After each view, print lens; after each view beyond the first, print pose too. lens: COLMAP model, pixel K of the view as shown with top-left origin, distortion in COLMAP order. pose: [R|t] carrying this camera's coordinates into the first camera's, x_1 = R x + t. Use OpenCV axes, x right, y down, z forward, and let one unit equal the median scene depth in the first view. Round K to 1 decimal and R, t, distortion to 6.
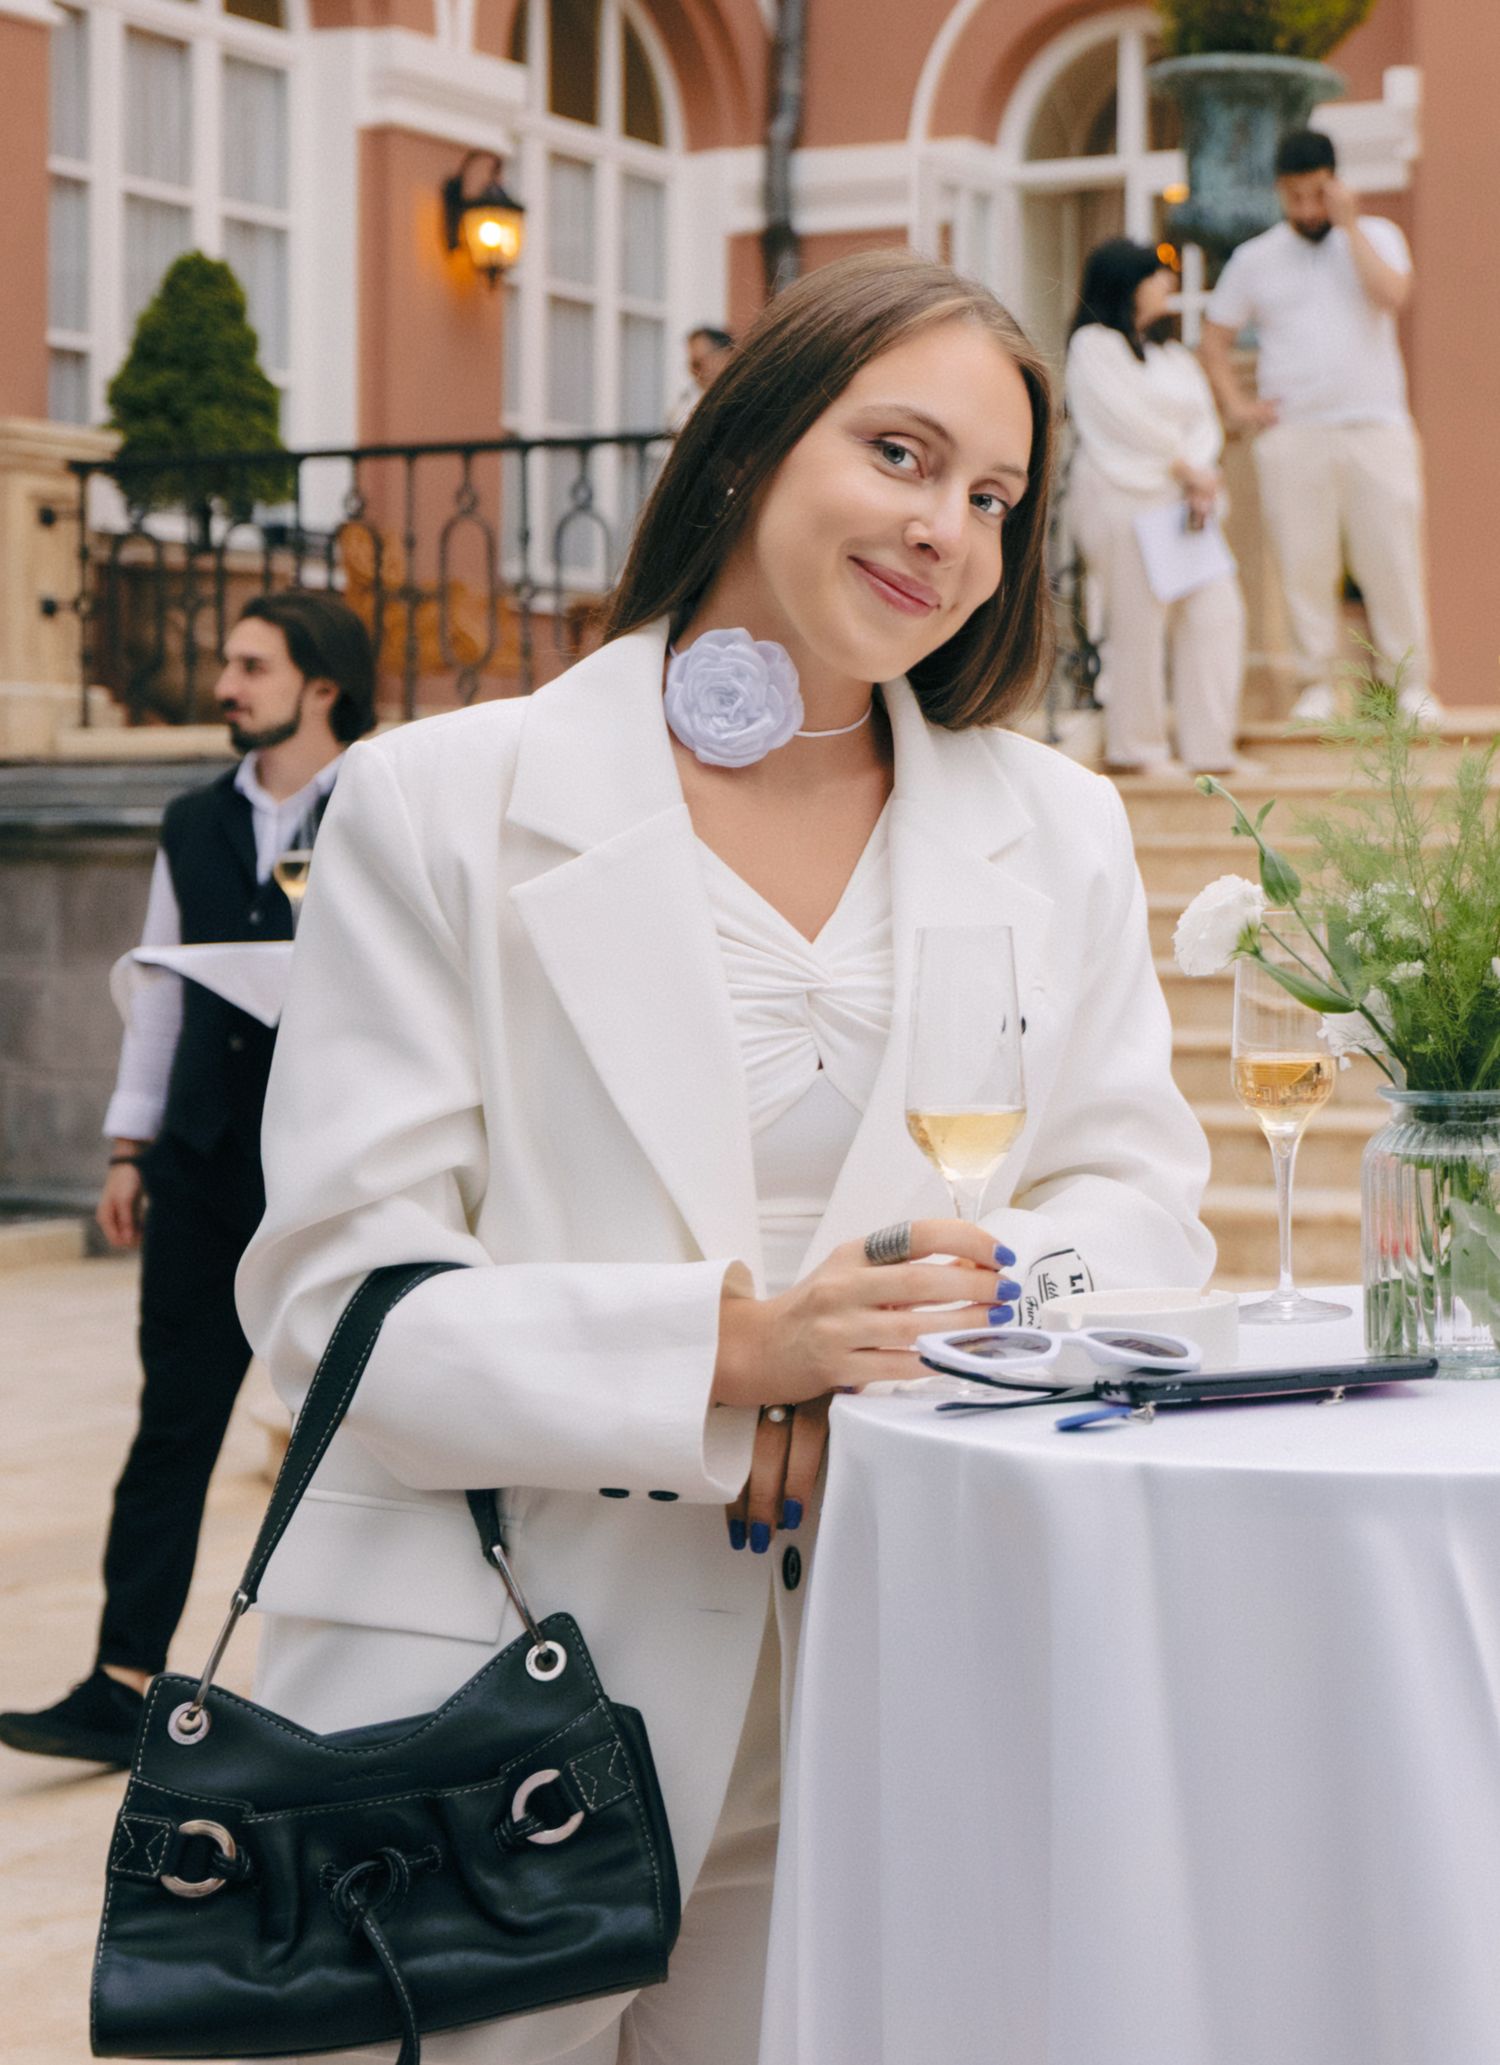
lens RADIAL K [[4083.6, 0, 750.0], [0, 4083.6, 1032.5], [0, 0, 1]] dist [-0.013594, -10.122166]
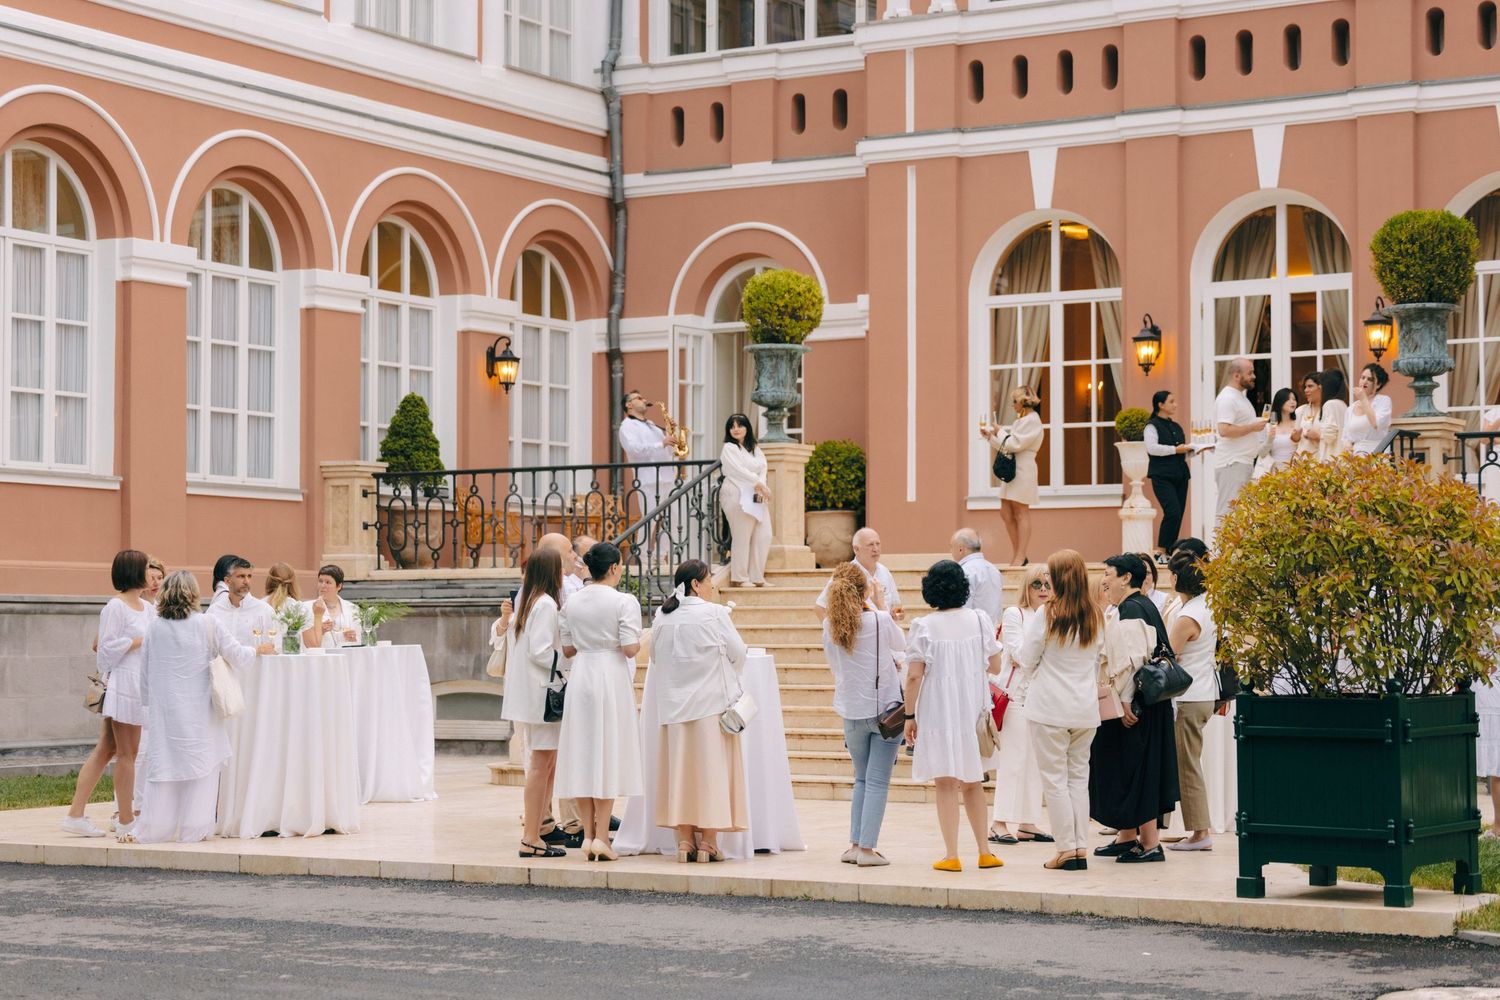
lens RADIAL K [[2949.8, 0, 750.0], [0, 2949.8, 500.0], [0, 0, 1]] dist [-0.253466, 0.084810]
pose [[0.997975, -0.015132, 0.061782, -0.025998], [0.019912, 0.996794, -0.077490, 0.035289], [-0.060411, 0.078564, 0.995077, -0.906213]]
